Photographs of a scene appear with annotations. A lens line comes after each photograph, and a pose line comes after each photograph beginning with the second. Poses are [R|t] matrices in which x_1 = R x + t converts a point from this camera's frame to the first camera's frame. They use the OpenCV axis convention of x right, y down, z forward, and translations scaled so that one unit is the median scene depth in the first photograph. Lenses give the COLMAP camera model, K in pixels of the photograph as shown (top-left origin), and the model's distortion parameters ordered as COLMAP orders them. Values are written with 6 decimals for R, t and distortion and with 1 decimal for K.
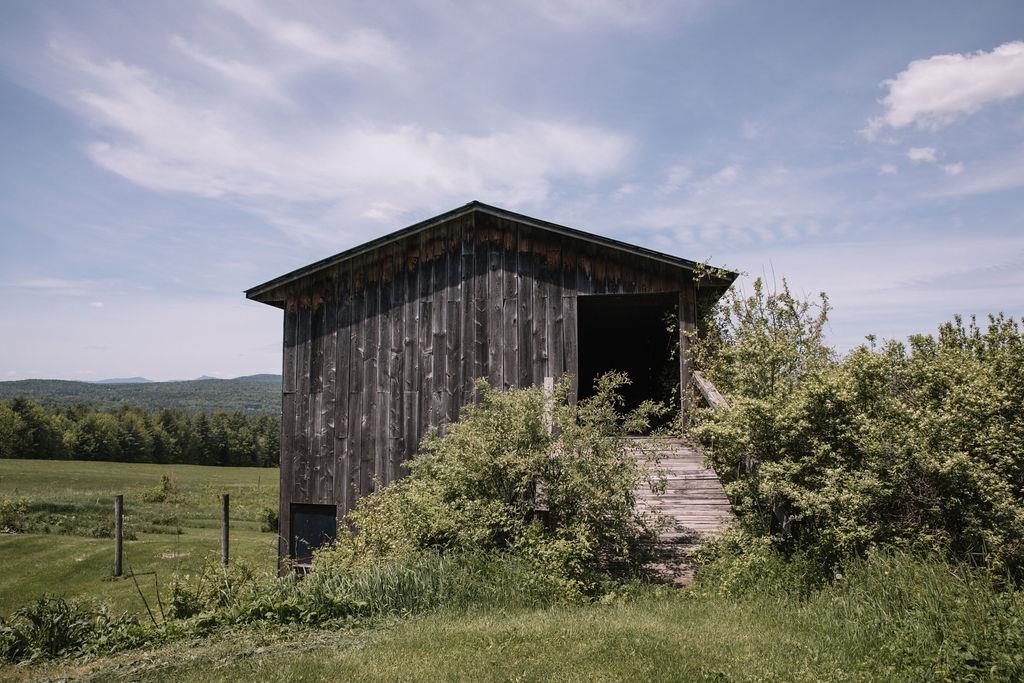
lens RADIAL K [[708.3, 0, 505.4], [0, 708.3, 344.3], [0, 0, 1]] dist [-0.109031, 0.083742]
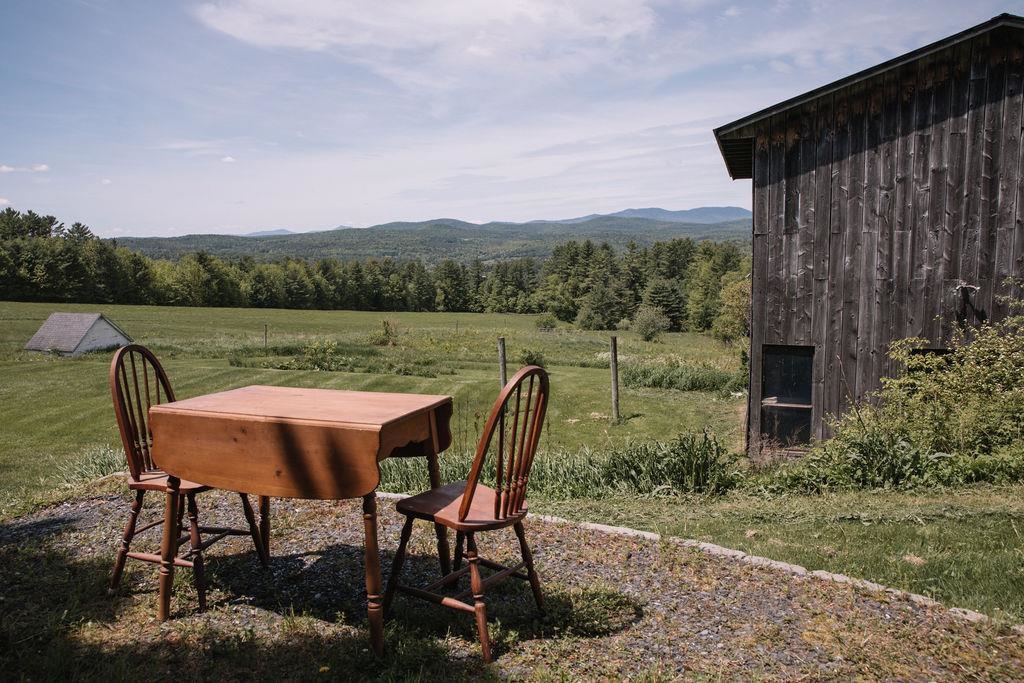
lens RADIAL K [[708.3, 0, 506.1], [0, 708.3, 348.1], [0, 0, 1]] dist [-0.109031, 0.083742]
pose [[0.982597, 0.007824, -0.185587, -0.483539], [0.033991, 0.974668, 0.221058, -0.003639], [0.182615, -0.223519, 0.957440, -0.038119]]
